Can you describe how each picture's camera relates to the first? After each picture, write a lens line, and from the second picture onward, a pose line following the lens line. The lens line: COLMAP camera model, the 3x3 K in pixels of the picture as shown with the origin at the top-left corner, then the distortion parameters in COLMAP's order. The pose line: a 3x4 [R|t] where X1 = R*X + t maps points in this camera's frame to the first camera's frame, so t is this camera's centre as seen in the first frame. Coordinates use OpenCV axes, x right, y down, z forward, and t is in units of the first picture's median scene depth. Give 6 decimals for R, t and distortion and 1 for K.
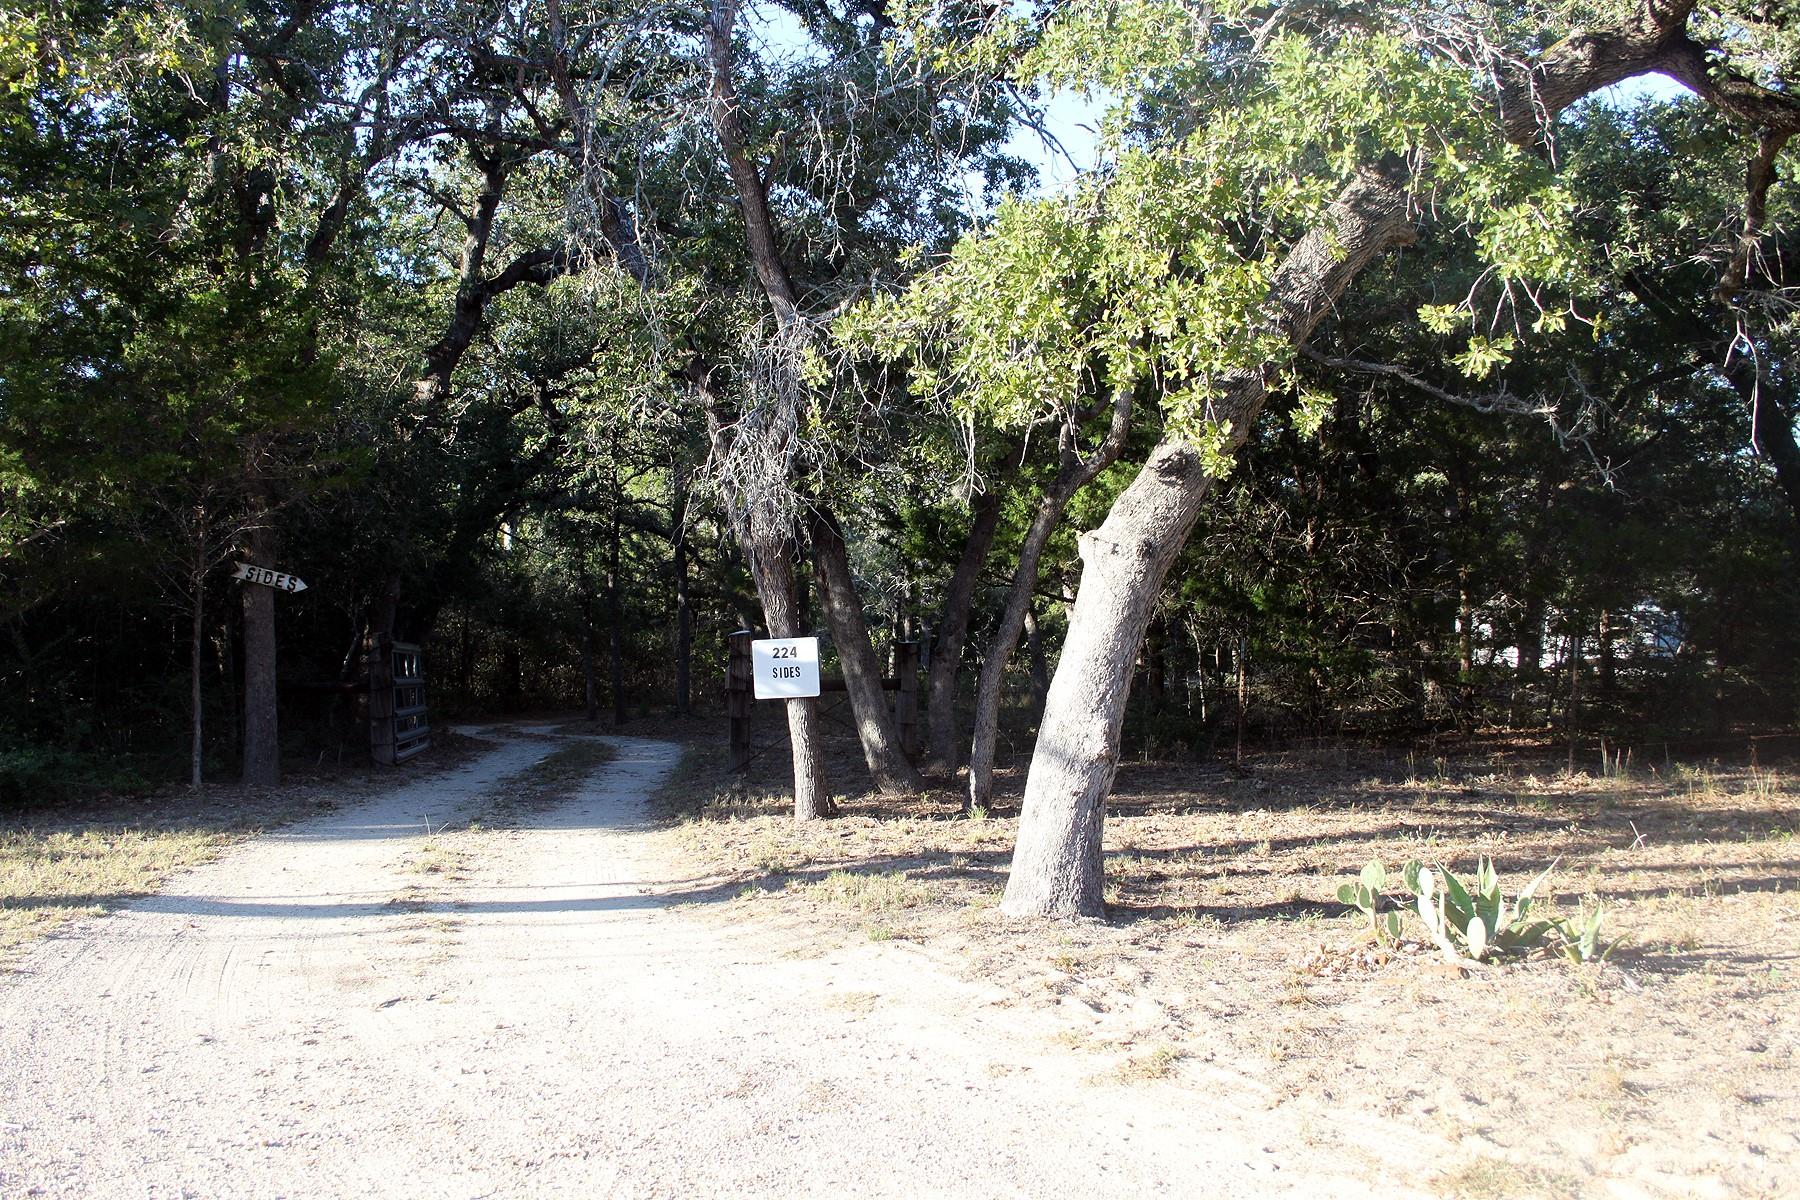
lens RADIAL K [[2039.6, 0, 902.2], [0, 2039.6, 599.1], [0, 0, 1]] dist [-0.013512, 0.000000]
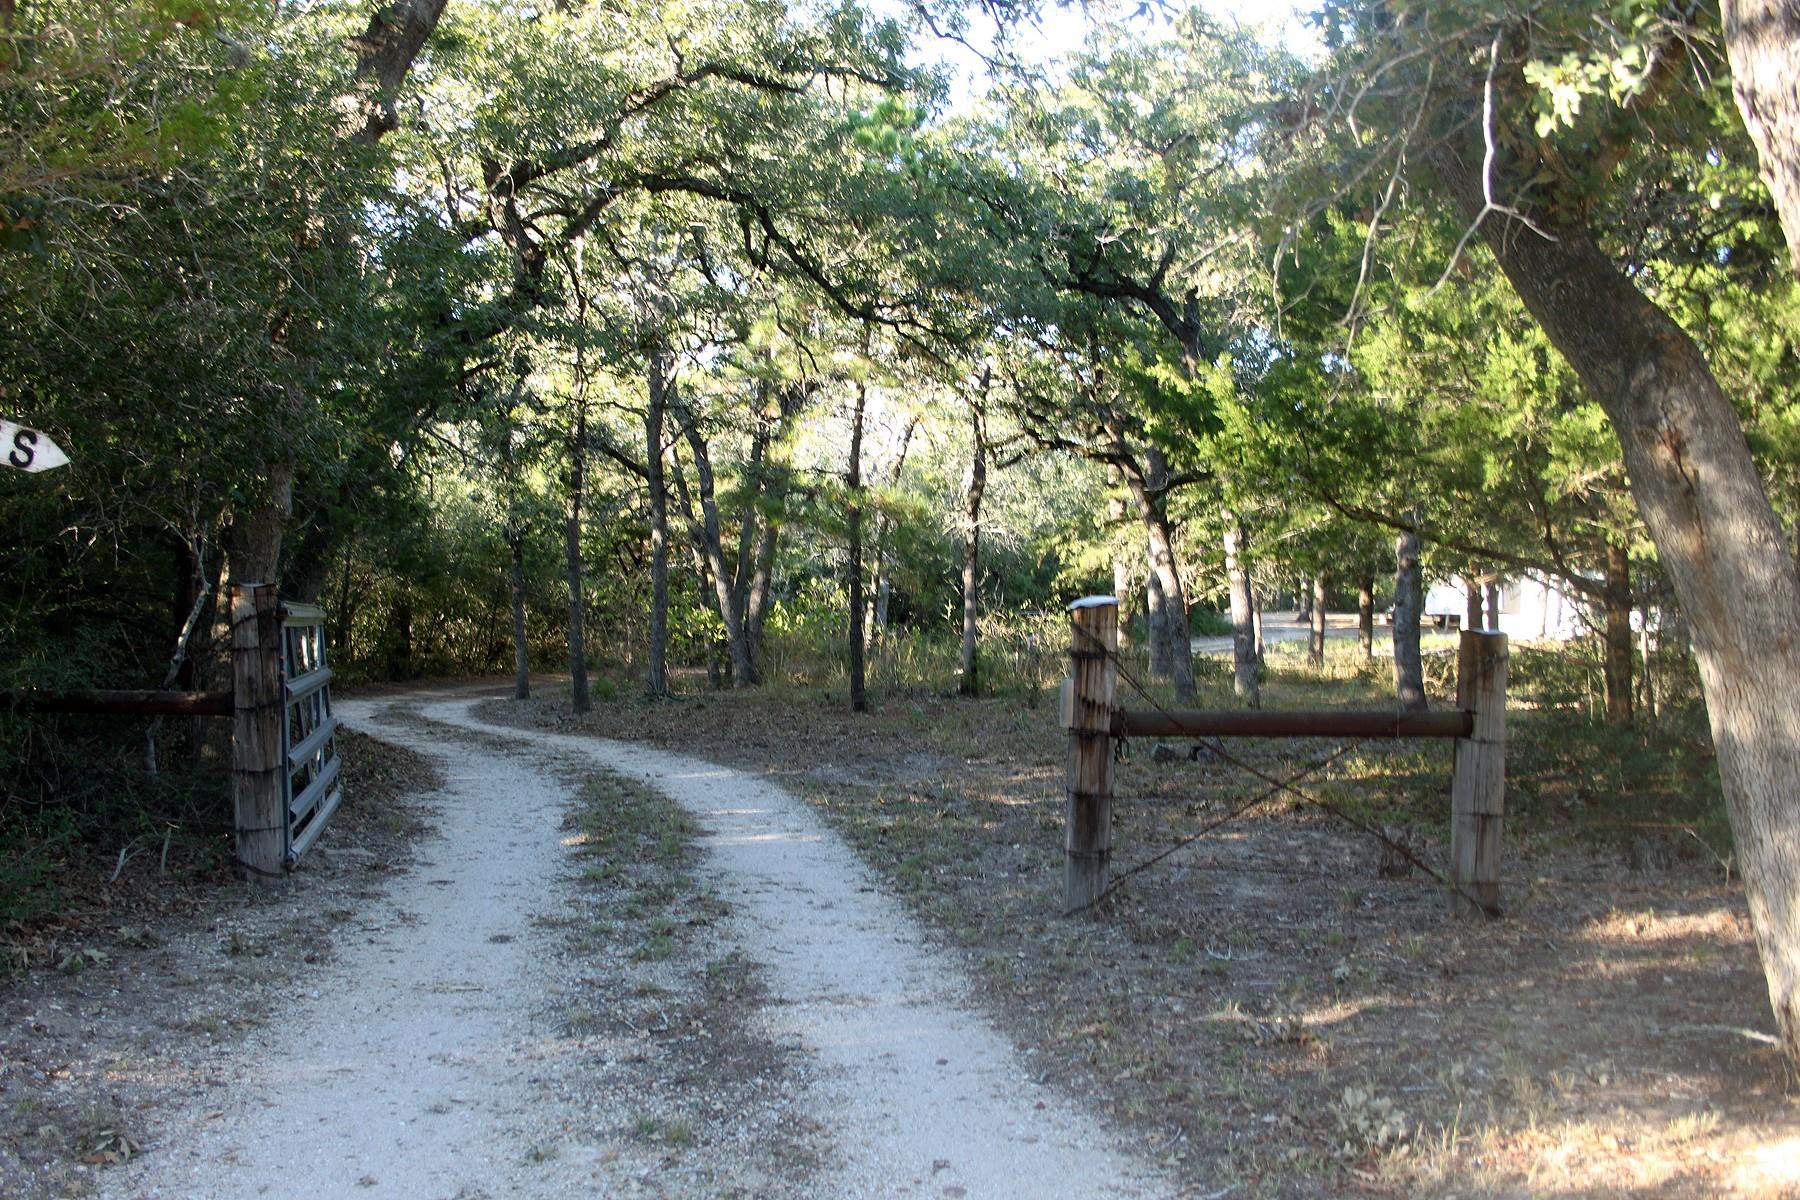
lens RADIAL K [[2039.6, 0, 897.3], [0, 2039.6, 600.5], [0, 0, 1]] dist [-0.013512, 0.000000]
pose [[0.997642, 0.019902, 0.065682, -0.127464], [-0.021448, 0.999507, 0.022920, 0.006066], [-0.065194, -0.024275, 0.997577, 0.476720]]
